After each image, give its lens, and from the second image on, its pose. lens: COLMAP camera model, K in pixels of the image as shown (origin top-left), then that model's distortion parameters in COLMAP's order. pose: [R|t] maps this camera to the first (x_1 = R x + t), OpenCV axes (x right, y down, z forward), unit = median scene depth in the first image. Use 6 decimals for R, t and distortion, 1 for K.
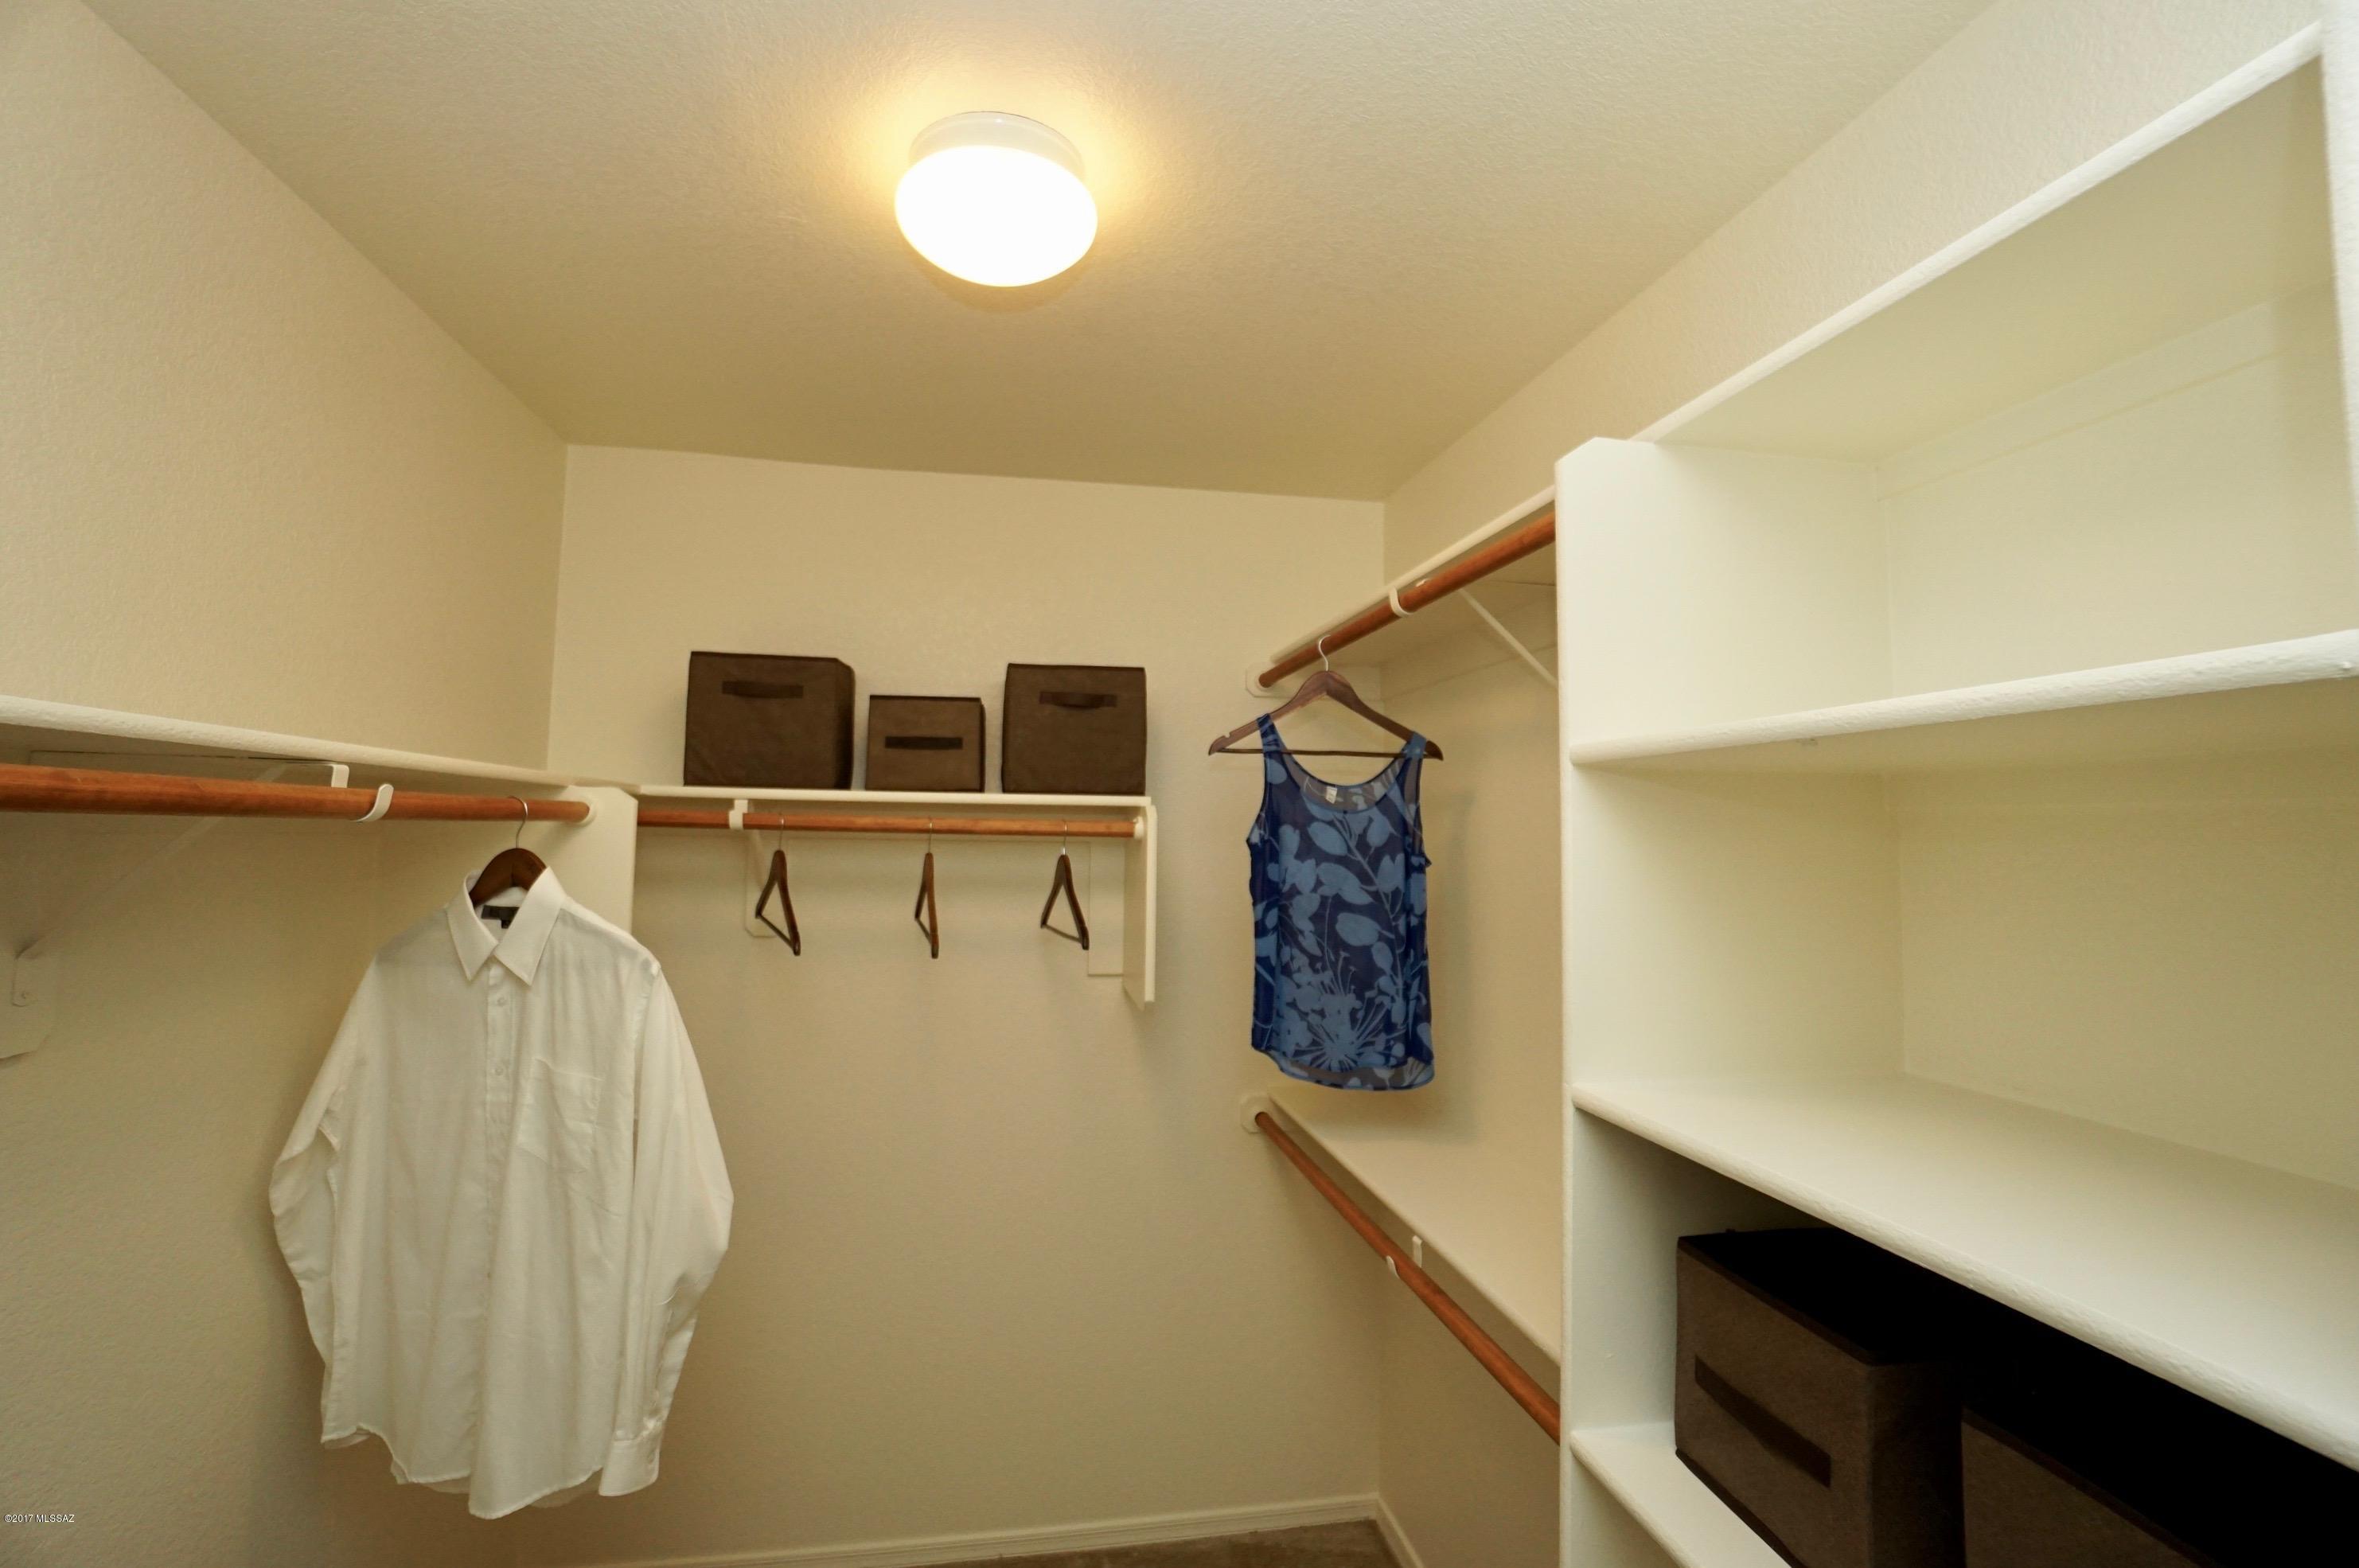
lens RADIAL K [[1031.7, 0, 1178.1], [0, 1031.7, 779.9], [0, 0, 1]] dist [0.001601, 0.000108]
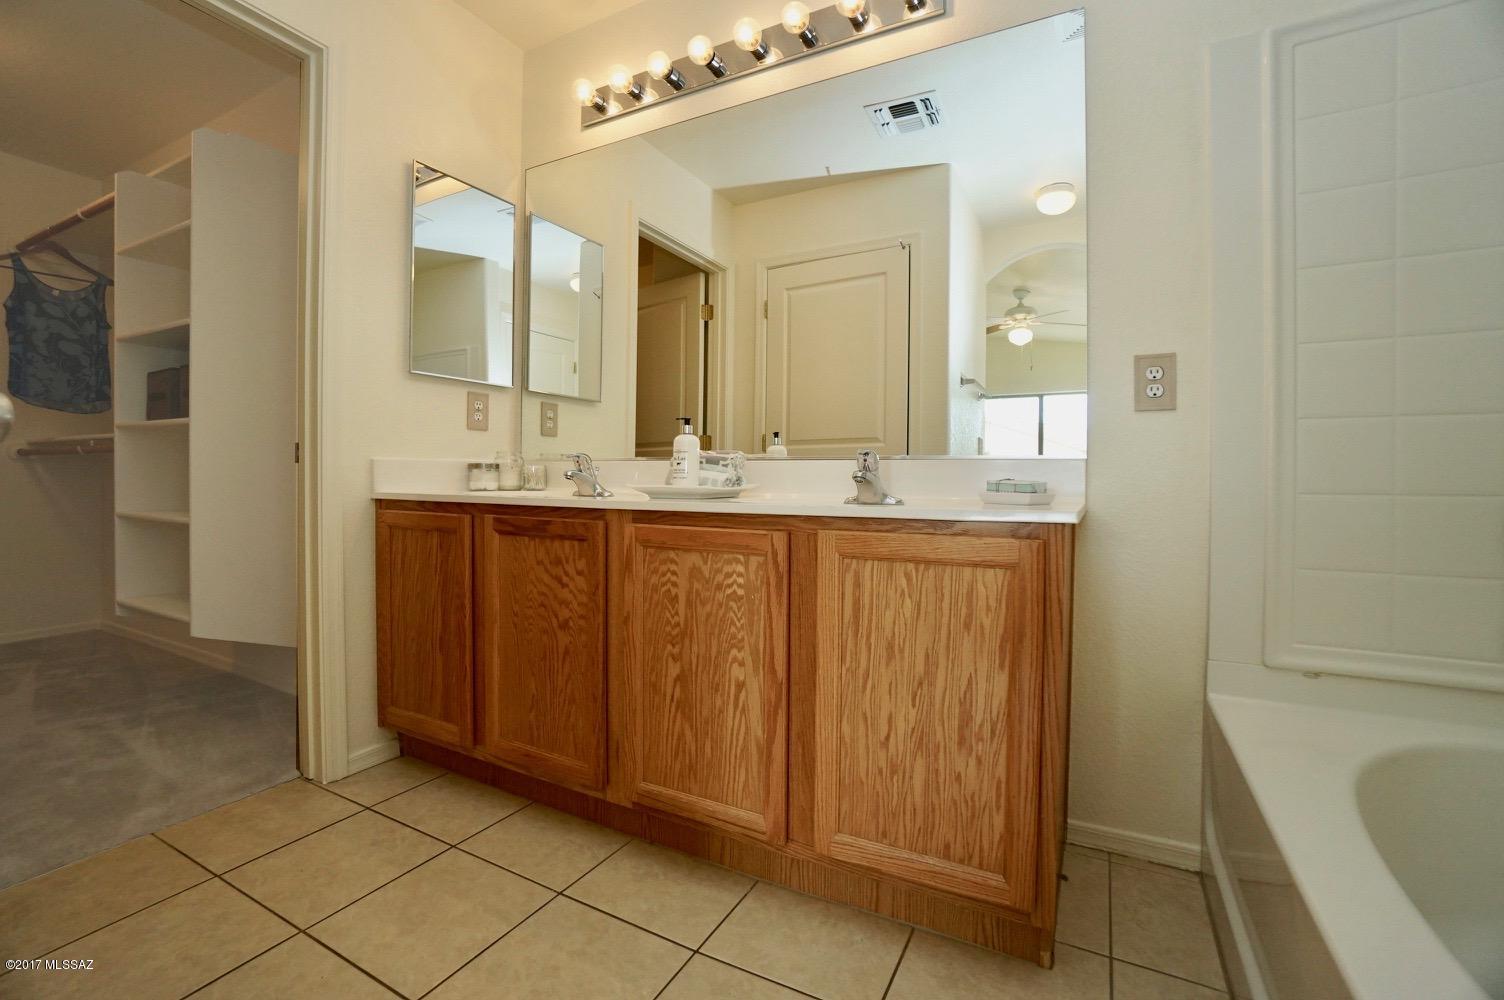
lens RADIAL K [[657.8, 0, 747.8], [0, 657.8, 490.5], [0, 0, 1]] dist [0.001601, 0.000108]
pose [[0.628646, -0.019360, 0.777451, -0.043702], [-0.053461, 0.996249, 0.068037, 0.291529], [-0.775852, -0.084334, 0.625253, -1.303343]]
